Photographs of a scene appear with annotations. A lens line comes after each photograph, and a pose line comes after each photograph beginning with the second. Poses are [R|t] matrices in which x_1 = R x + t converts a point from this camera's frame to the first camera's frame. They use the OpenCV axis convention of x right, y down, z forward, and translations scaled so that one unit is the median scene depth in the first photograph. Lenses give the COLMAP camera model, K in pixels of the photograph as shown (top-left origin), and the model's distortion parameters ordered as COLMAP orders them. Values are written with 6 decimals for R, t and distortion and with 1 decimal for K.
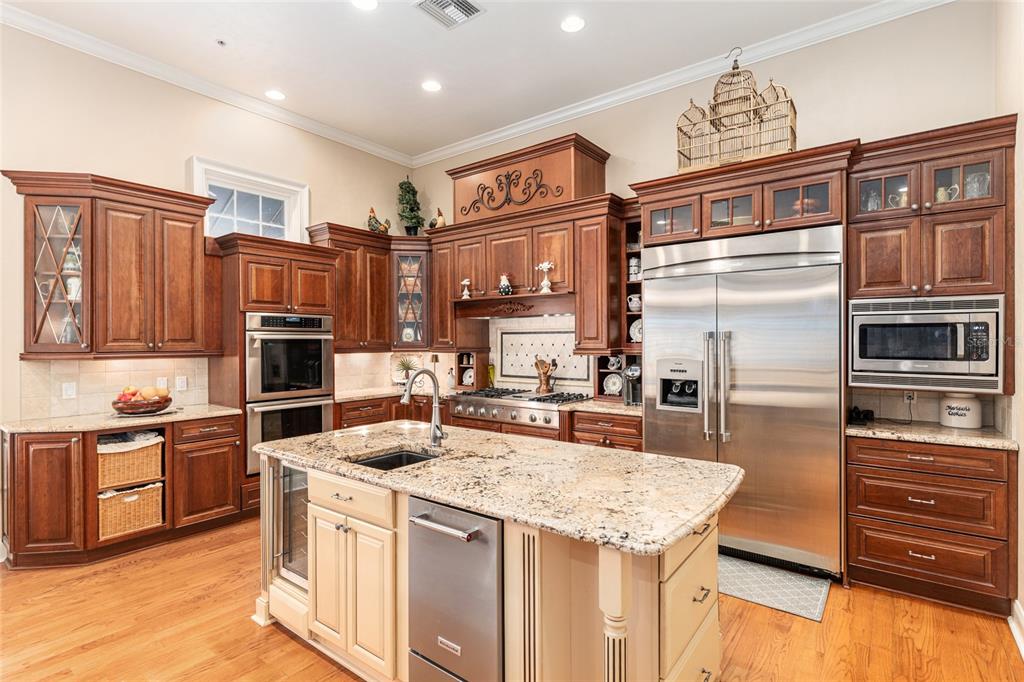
lens RADIAL K [[503.2, 0, 514.4], [0, 503.2, 339.5], [0, 0, 1]] dist [0.009897, -0.002203]
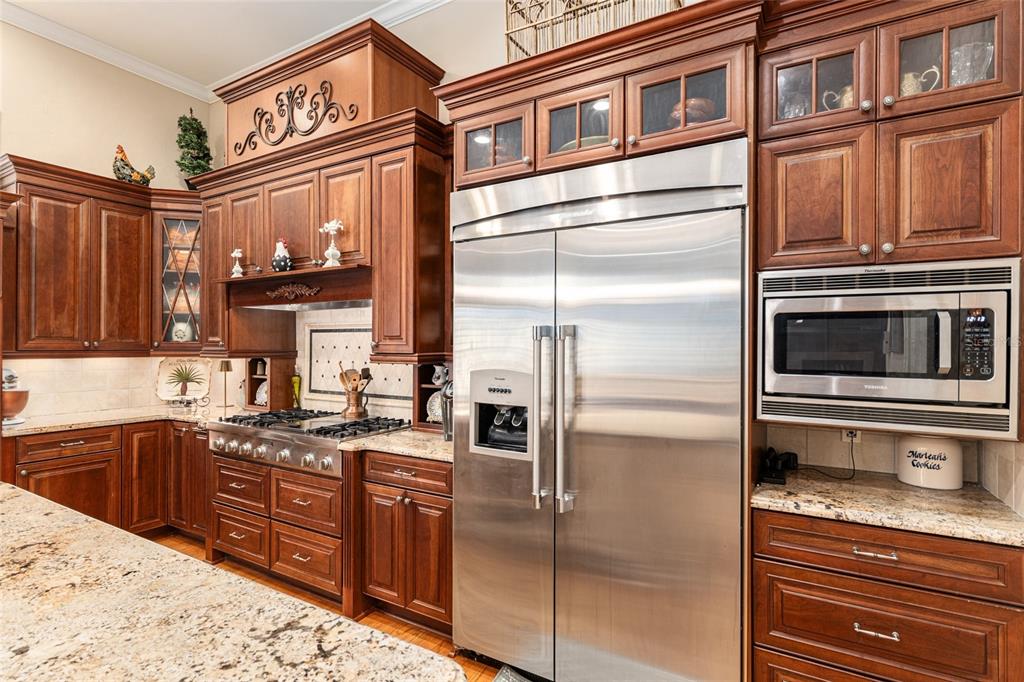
lens RADIAL K [[503.2, 0, 519.6], [0, 503.2, 341.8], [0, 0, 1]] dist [0.009897, -0.002203]
pose [[0.992930, 0.008241, 0.118419, 0.269868], [-0.007734, 0.999959, -0.004736, 0.006026], [-0.118453, 0.003787, 0.992952, 0.383372]]
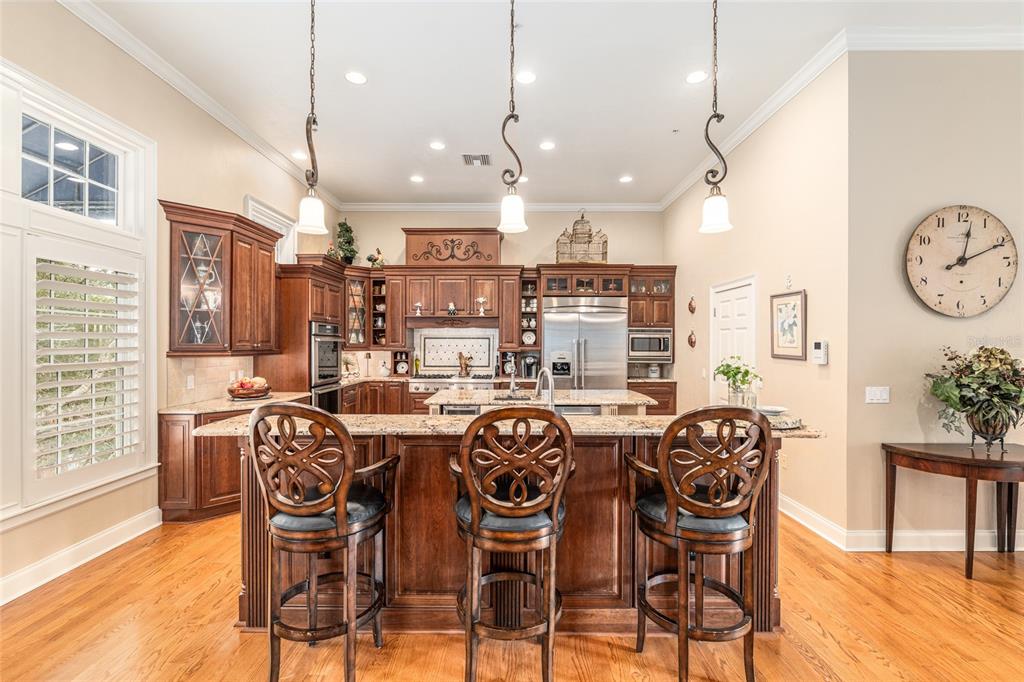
lens RADIAL K [[443.4, 0, 509.0], [0, 443.4, 341.1], [0, 0, 1]] dist [-0.005037, -0.000311]
pose [[0.800295, 0.007929, 0.599554, -0.916567], [-0.006718, 0.999968, -0.004257, 0.001141], [-0.599569, -0.000621, 0.800323, -0.319492]]
